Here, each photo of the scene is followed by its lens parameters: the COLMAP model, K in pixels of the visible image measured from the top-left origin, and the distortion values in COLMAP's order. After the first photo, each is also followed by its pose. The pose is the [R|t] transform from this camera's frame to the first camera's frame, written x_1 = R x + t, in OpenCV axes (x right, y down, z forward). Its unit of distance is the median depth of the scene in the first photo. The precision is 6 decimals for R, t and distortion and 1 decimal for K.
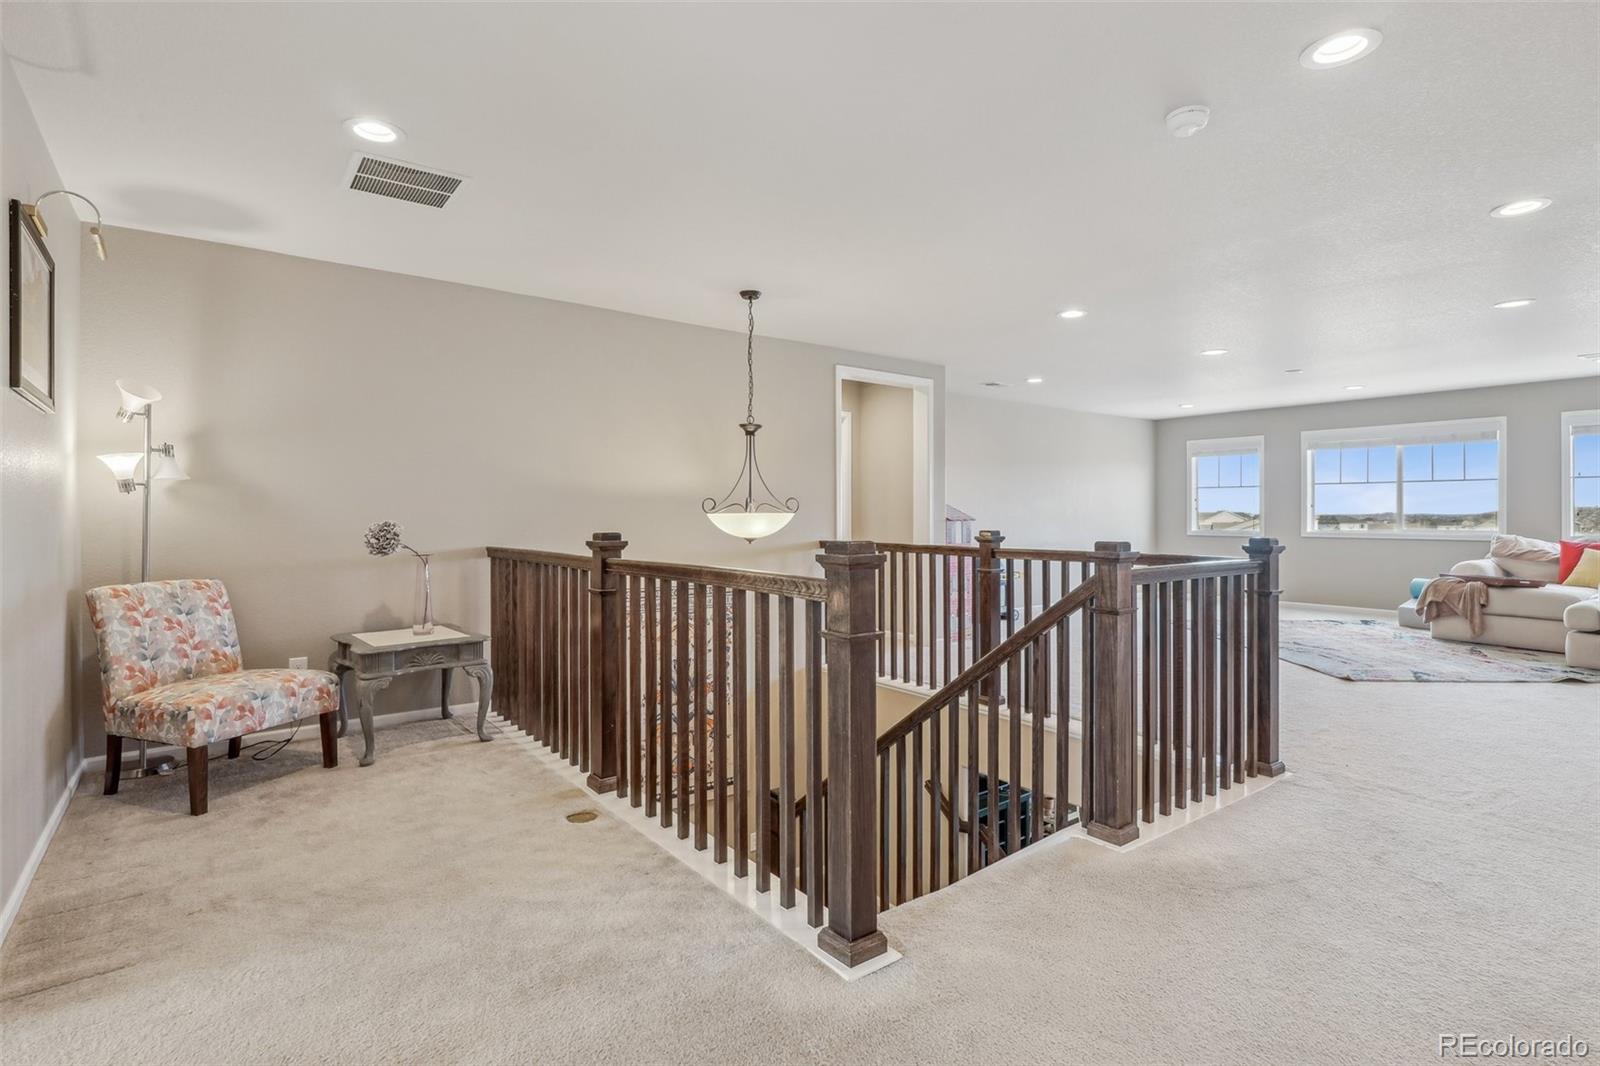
lens RADIAL K [[791.1, 0, 799.2], [0, 791.1, 521.2], [0, 0, 1]] dist [-0.003583, -0.000980]
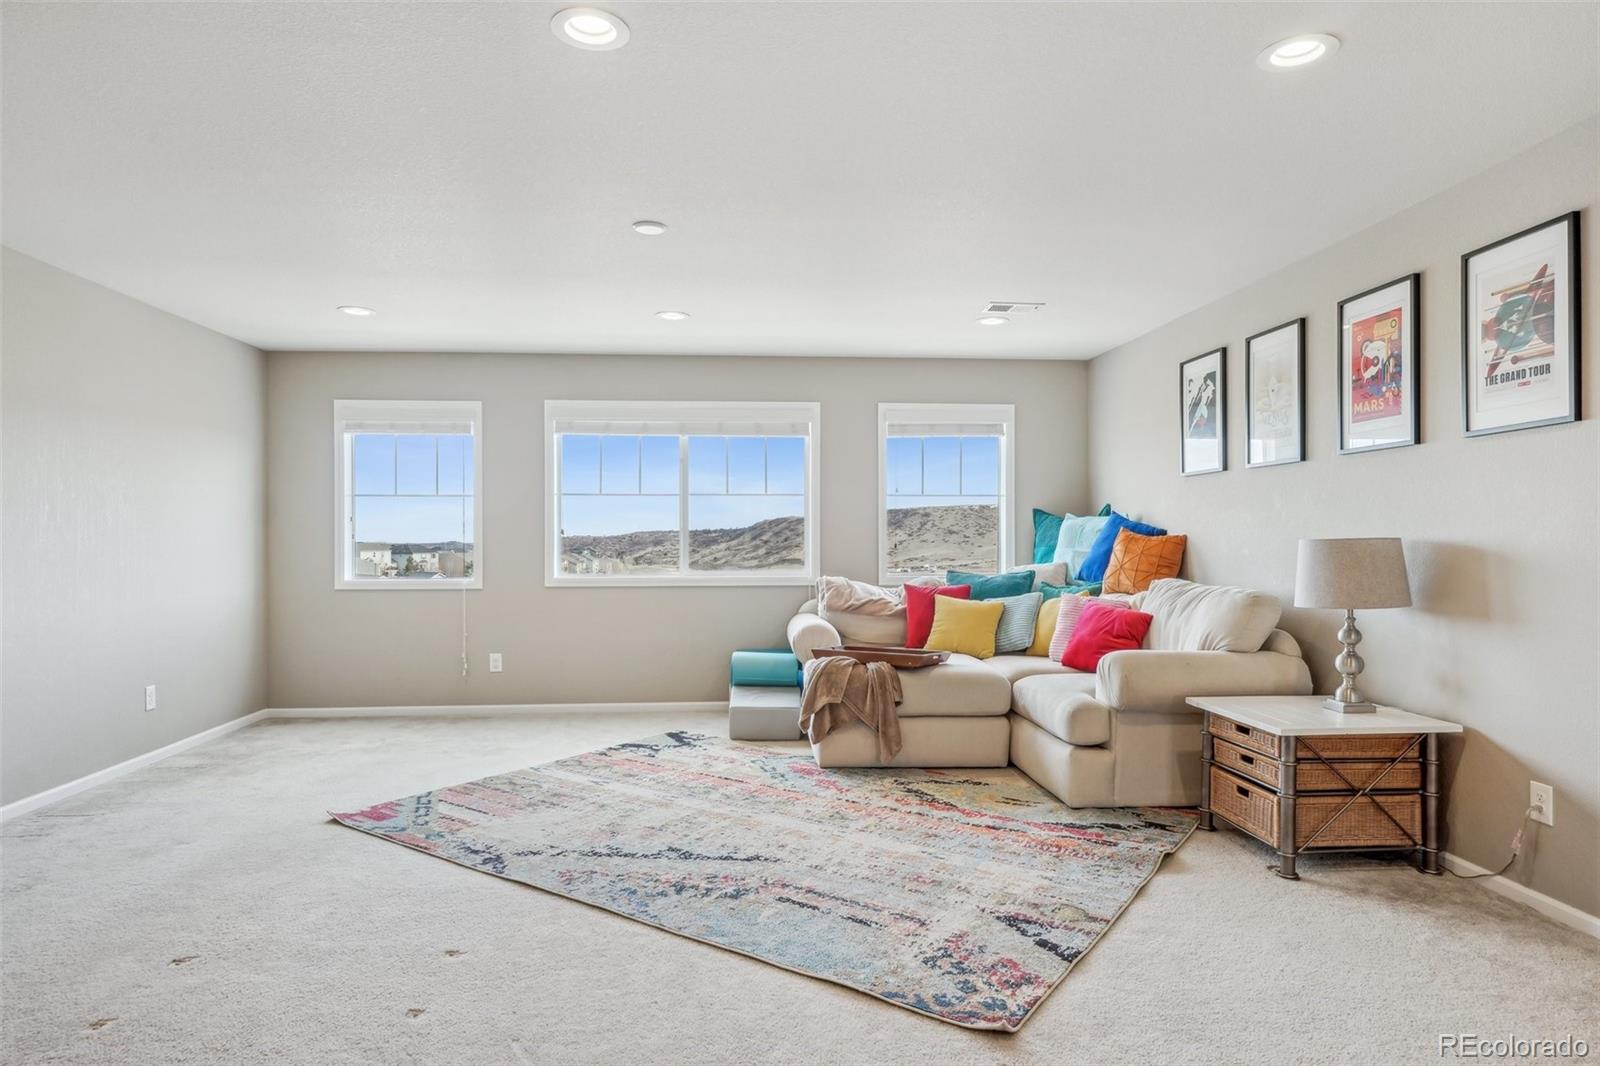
lens RADIAL K [[963.2, 0, 799.1], [0, 963.2, 536.0], [0, 0, 1]] dist [0.000398, 0.000147]
pose [[0.542148, 0.005010, 0.840268, 0.205524], [0.008108, 0.999904, -0.011194, -0.009356], [-0.840244, 0.012881, 0.542056, 0.614263]]
